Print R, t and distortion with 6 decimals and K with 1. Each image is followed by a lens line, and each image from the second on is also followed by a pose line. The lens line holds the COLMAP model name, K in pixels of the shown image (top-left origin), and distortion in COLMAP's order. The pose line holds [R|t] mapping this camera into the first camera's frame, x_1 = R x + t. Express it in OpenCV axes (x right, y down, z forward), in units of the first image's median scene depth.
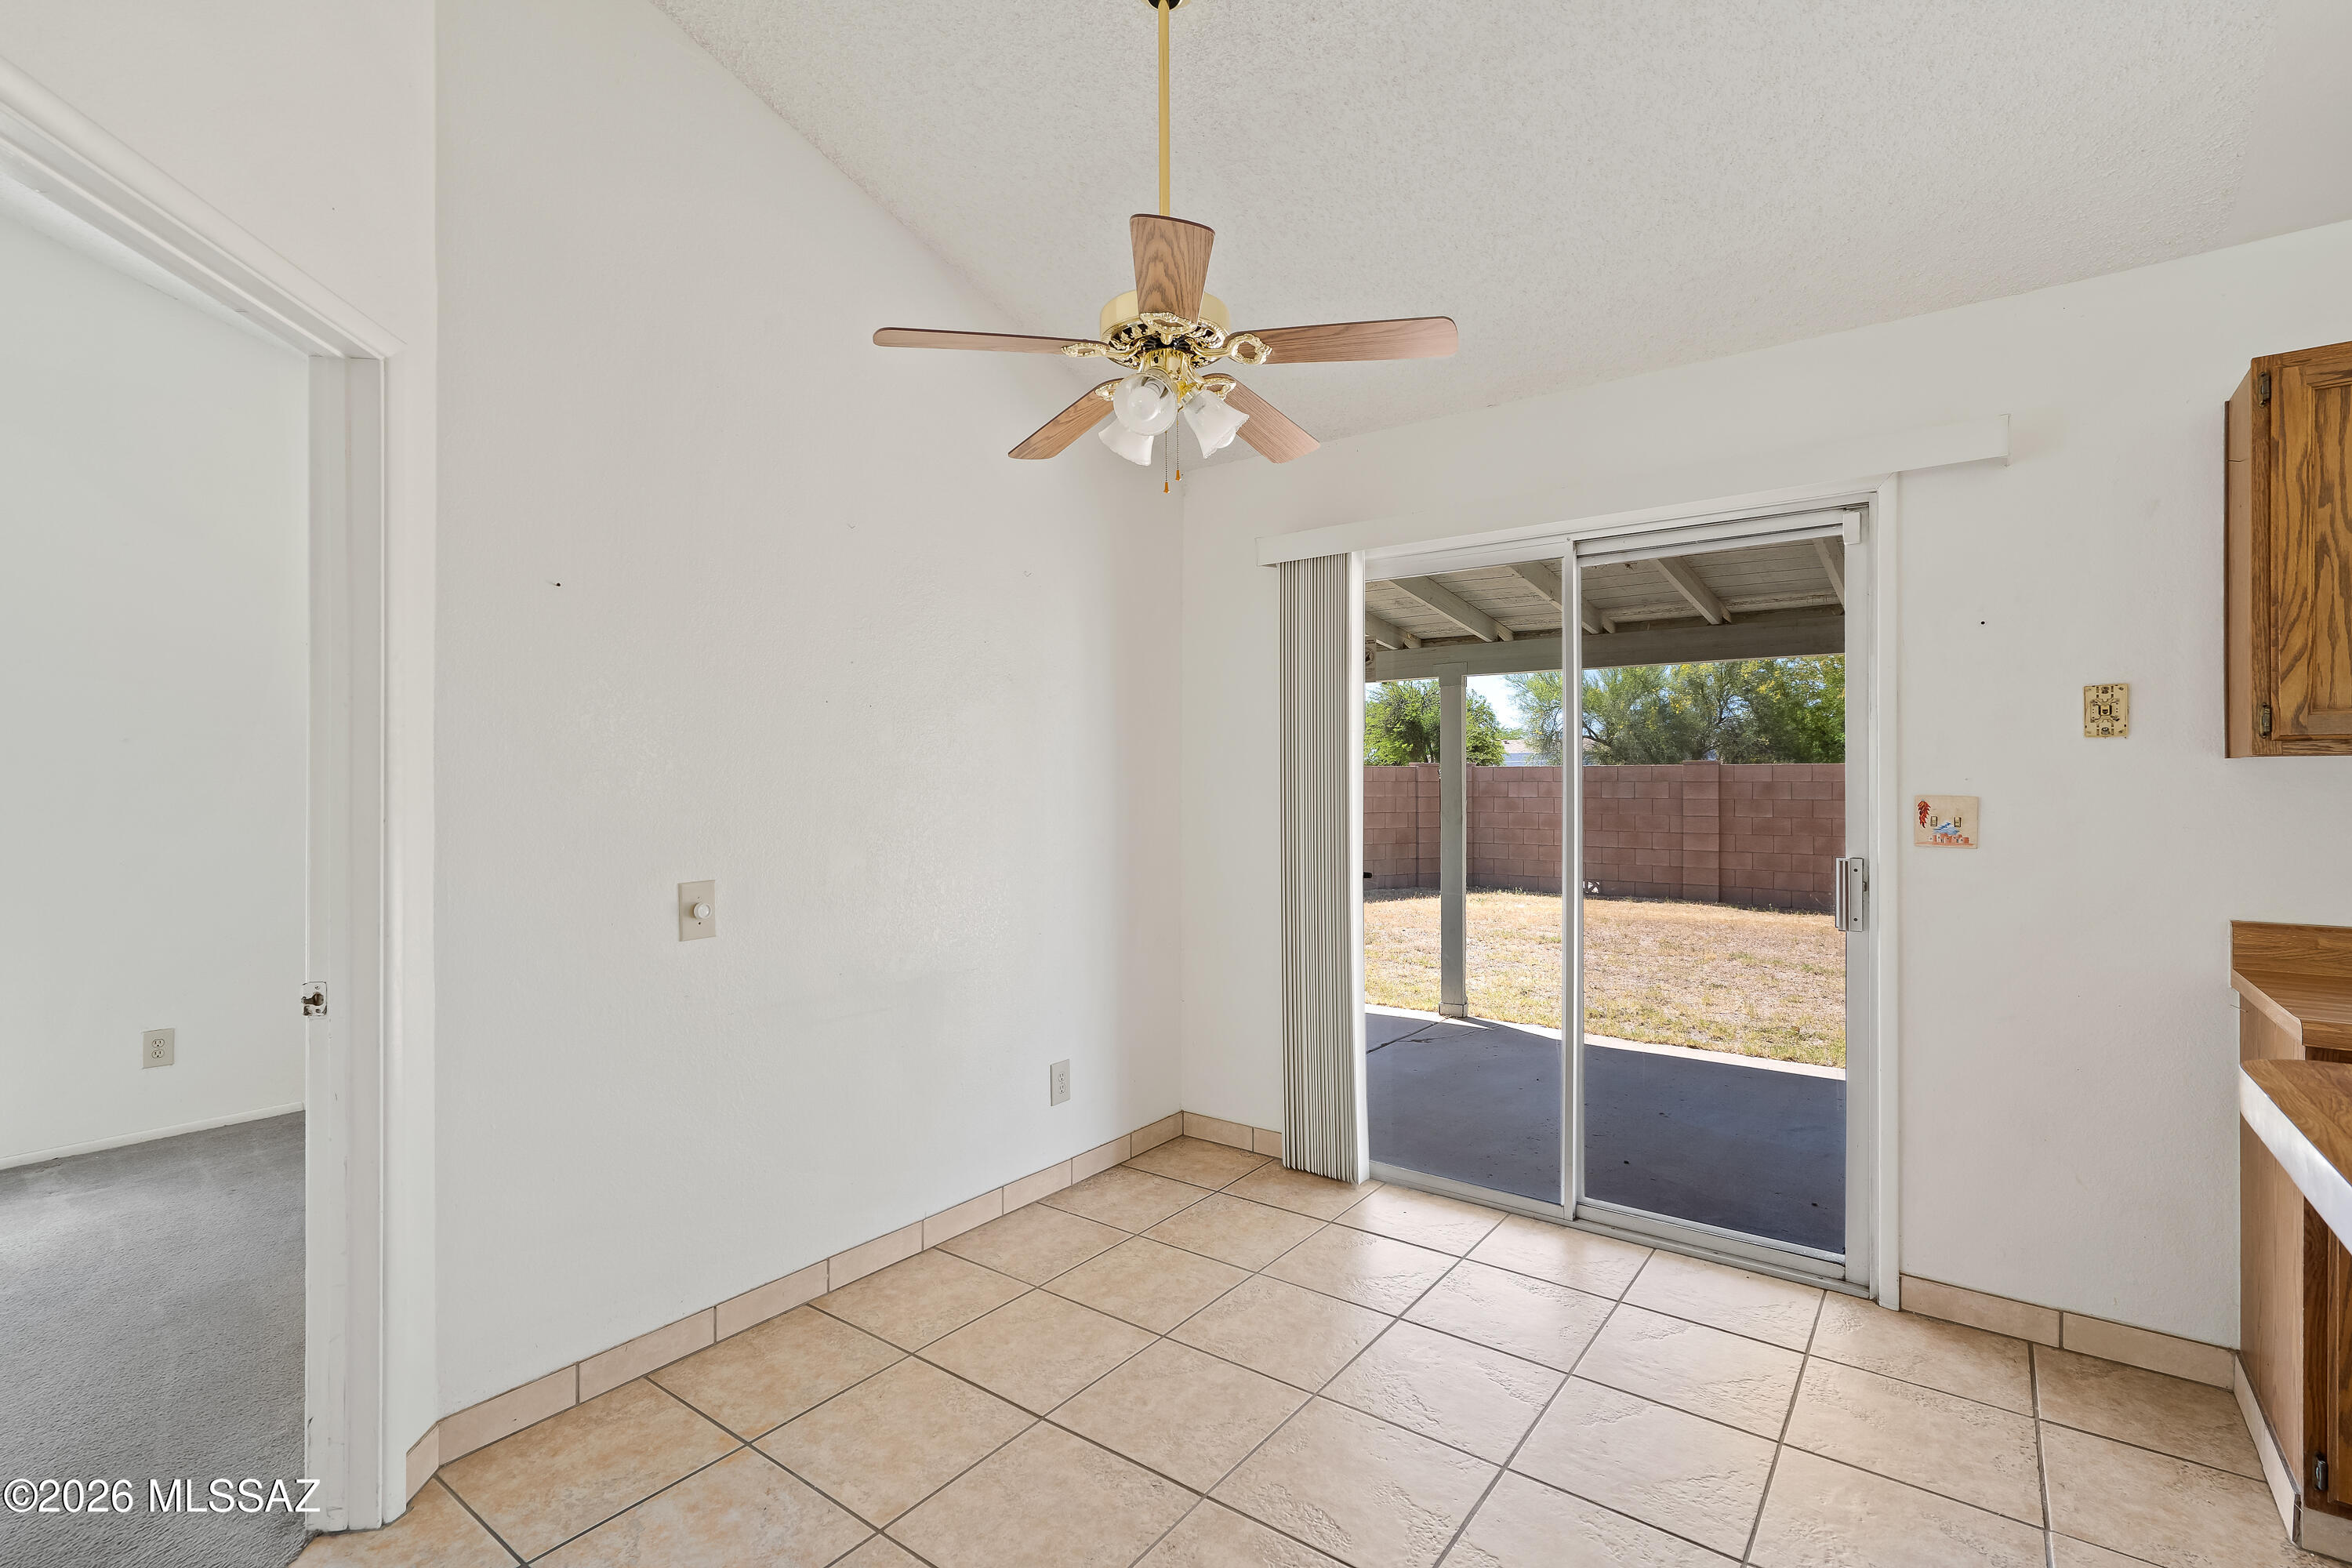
lens RADIAL K [[1074.3, 0, 1165.5], [0, 1074.3, 781.1], [0, 0, 1]] dist [-0.002578, 0.001260]
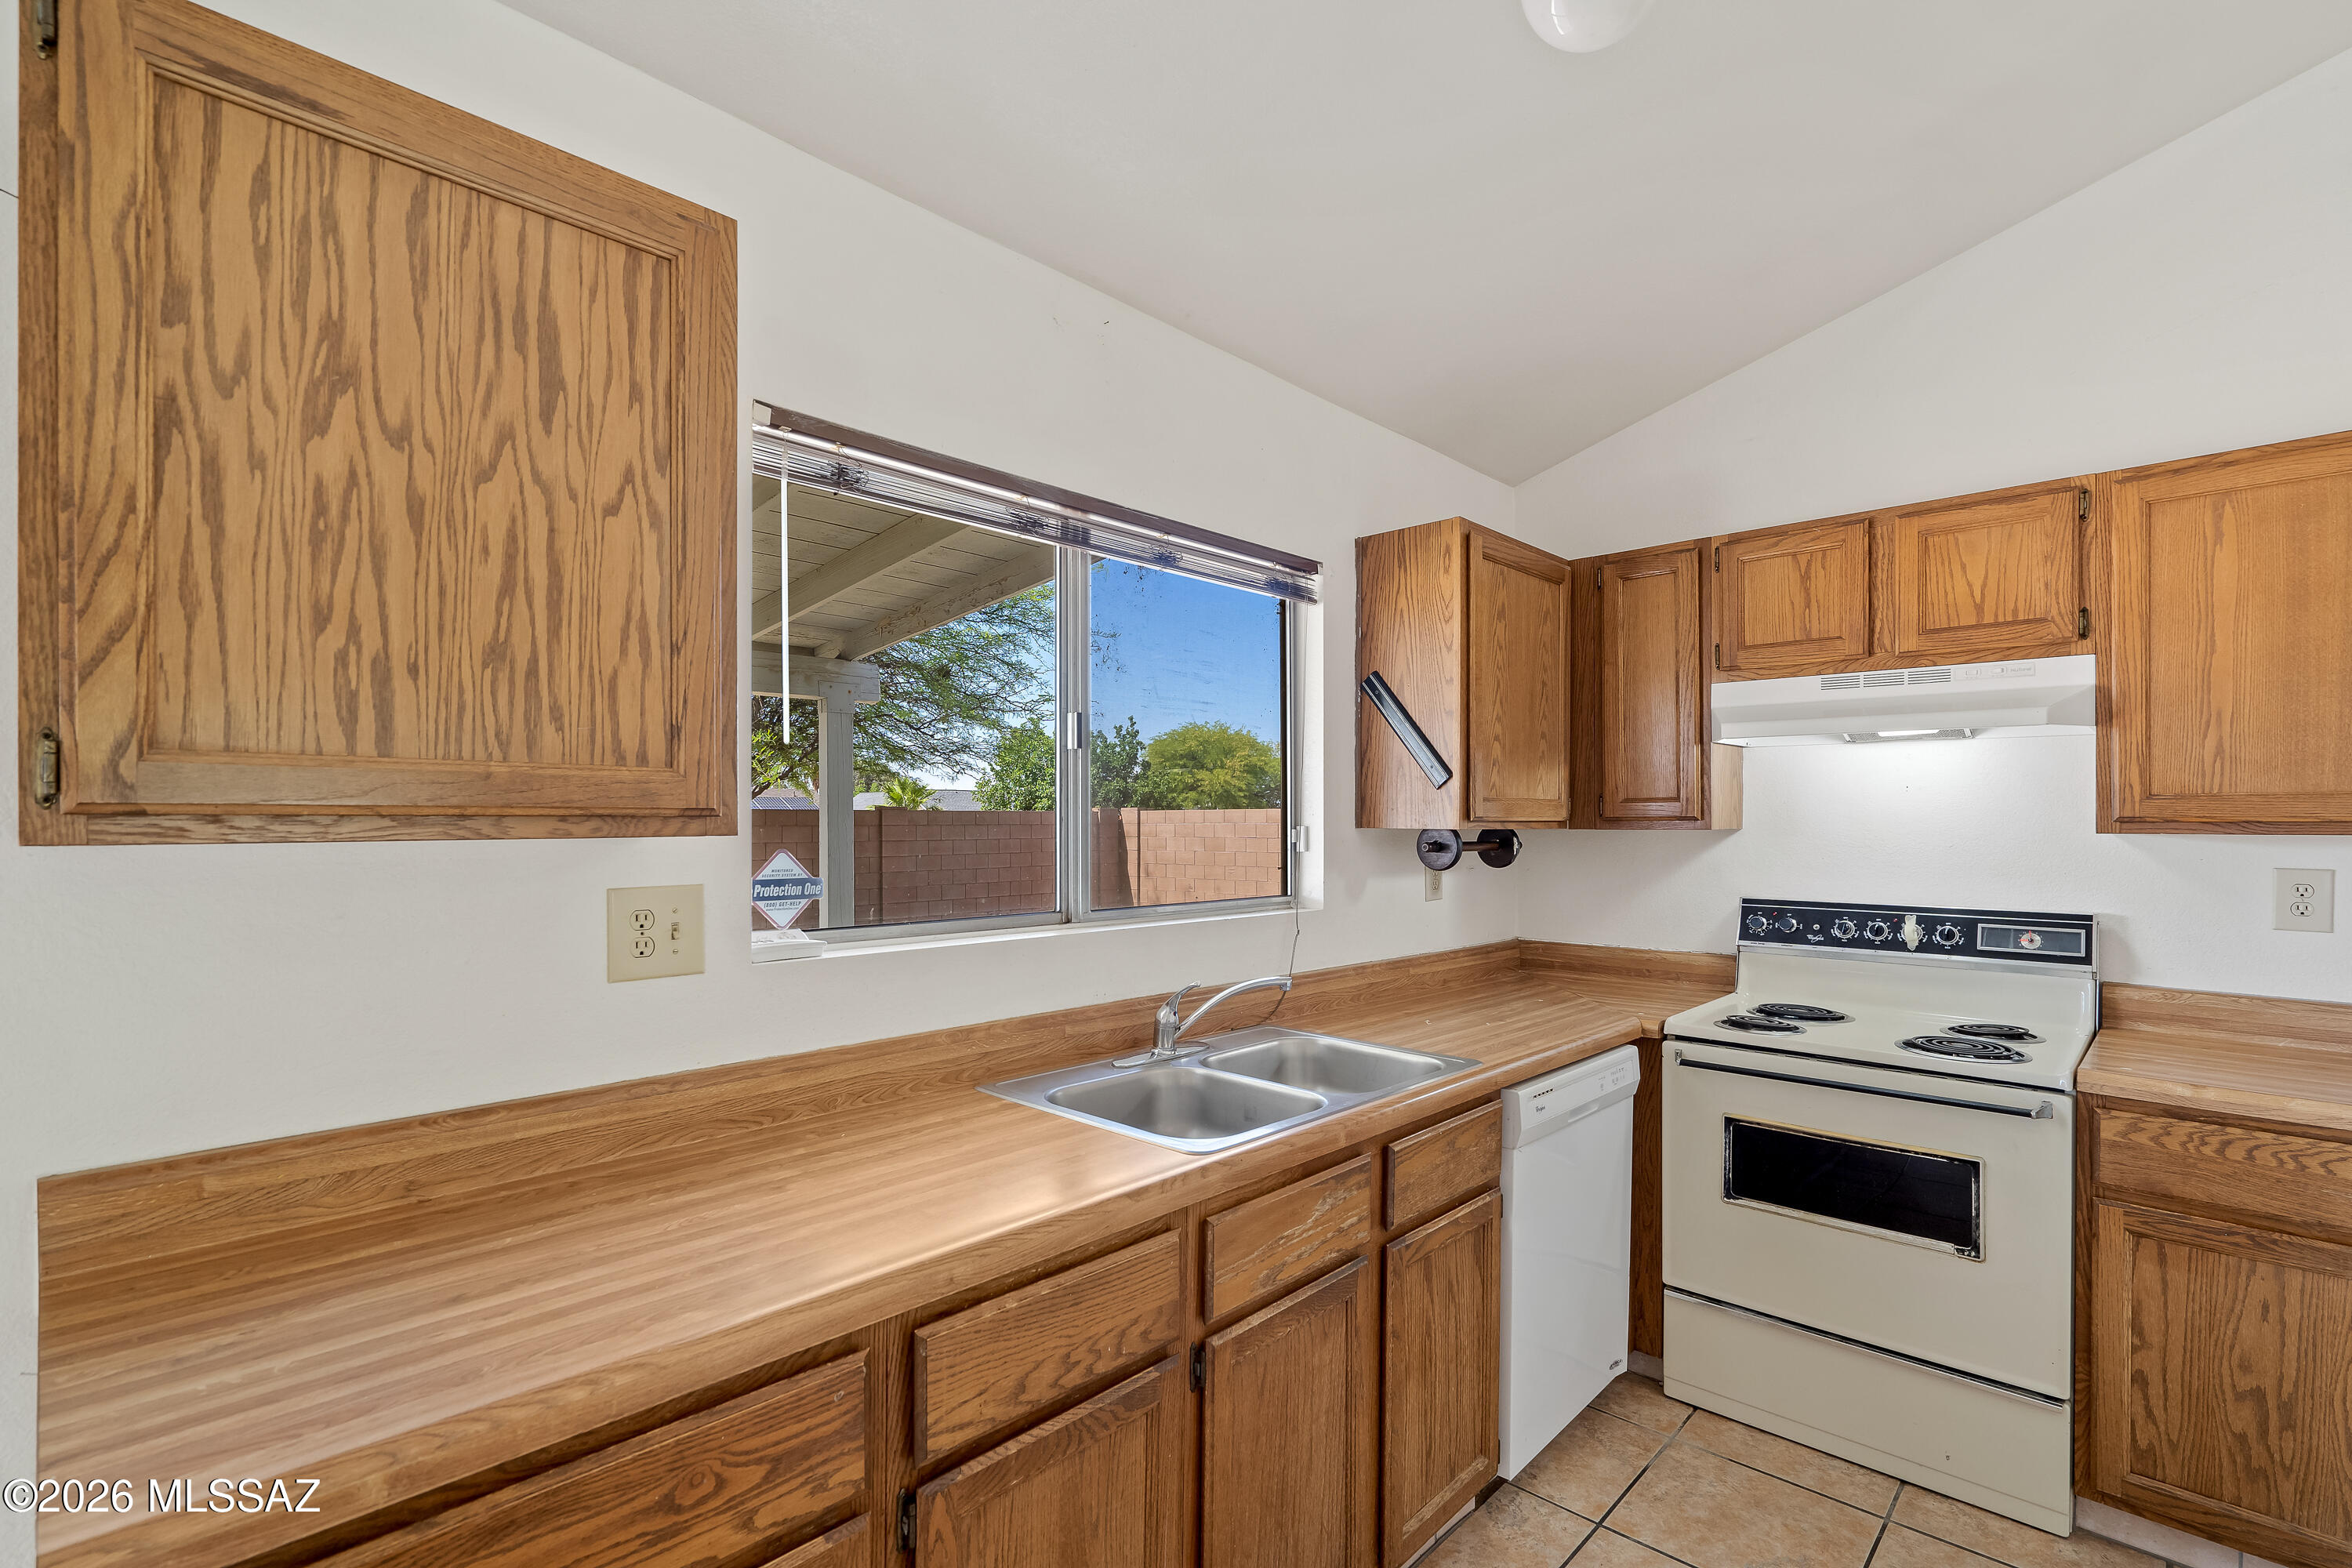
lens RADIAL K [[1074.3, 0, 1176.2], [0, 1074.3, 820.5], [0, 0, 1]] dist [-0.002578, 0.001260]
pose [[0.114993, 0.000289, 0.993366, 0.541754], [-0.001056, 0.999999, -0.000169, -0.029730], [-0.993366, -0.001030, 0.114993, 0.412651]]
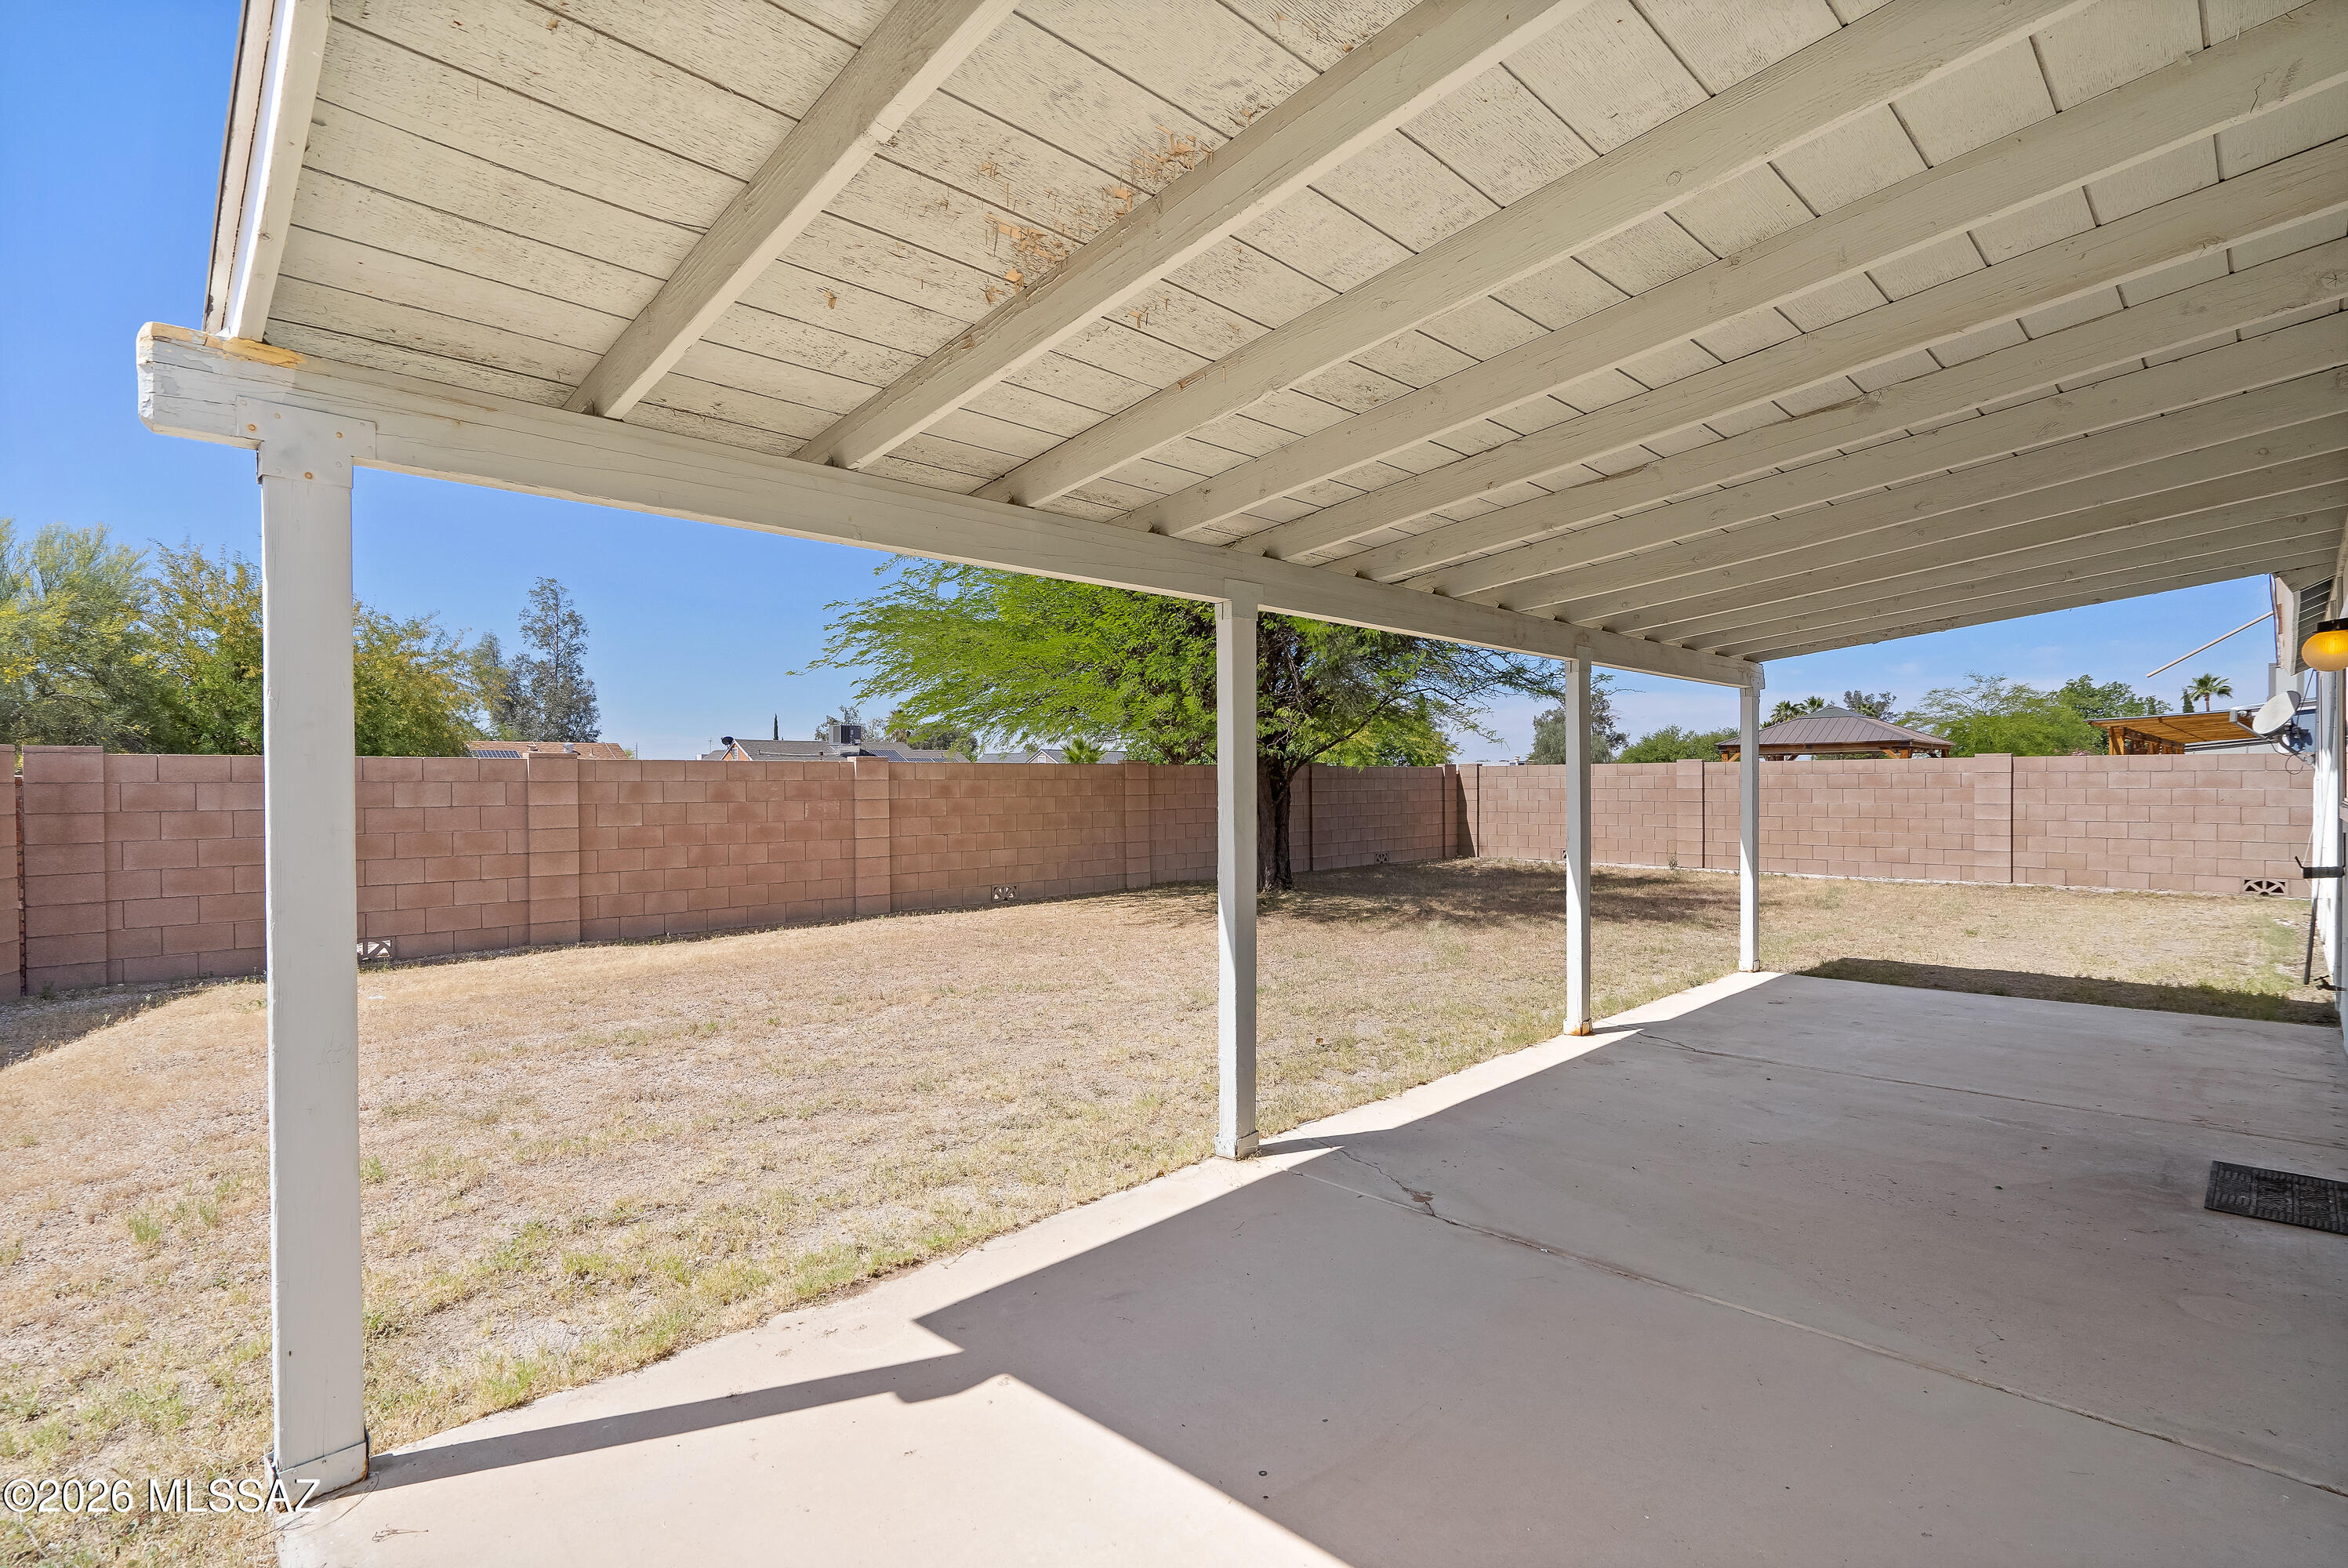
lens RADIAL K [[1072.5, 0, 1148.8], [0, 1072.5, 781.9], [0, 0, 1]] dist [-0.002578, 0.001260]
pose [[0.125002, -0.001074, 0.992156, -0.965004], [0.002307, 0.999997, 0.000792, 0.005676], [-0.992154, 0.002190, 0.125004, 2.710335]]
